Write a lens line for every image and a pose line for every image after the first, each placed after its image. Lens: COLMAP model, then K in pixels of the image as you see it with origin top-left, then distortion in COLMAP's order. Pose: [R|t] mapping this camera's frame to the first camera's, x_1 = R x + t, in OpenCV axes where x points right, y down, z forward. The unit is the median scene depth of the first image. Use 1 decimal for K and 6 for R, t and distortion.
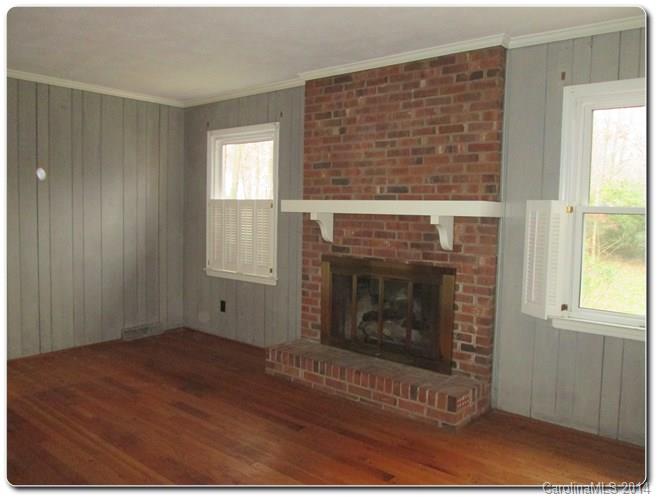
lens RADIAL K [[532.8, 0, 328.5], [0, 532.8, 248.5], [0, 0, 1]] dist [-0.056189, -0.000641]
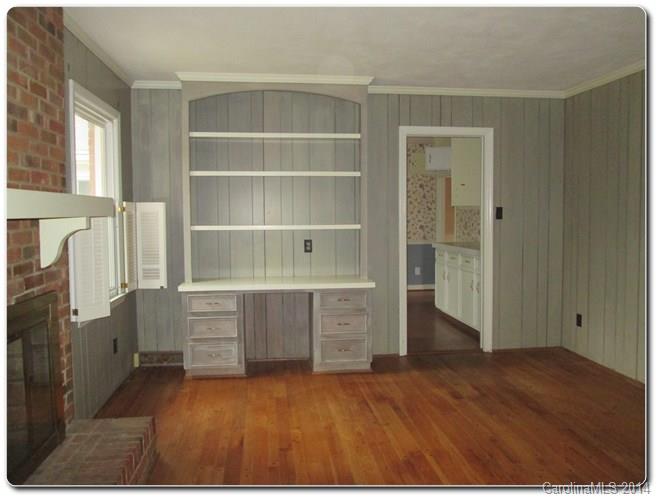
lens RADIAL K [[532.8, 0, 328.5], [0, 532.8, 248.5], [0, 0, 1]] dist [-0.056189, -0.000641]
pose [[-0.726747, -0.060106, 0.684271, -0.506428], [0.040200, 0.990735, 0.129721, -0.094860], [-0.685728, 0.121782, -0.717598, 1.238252]]
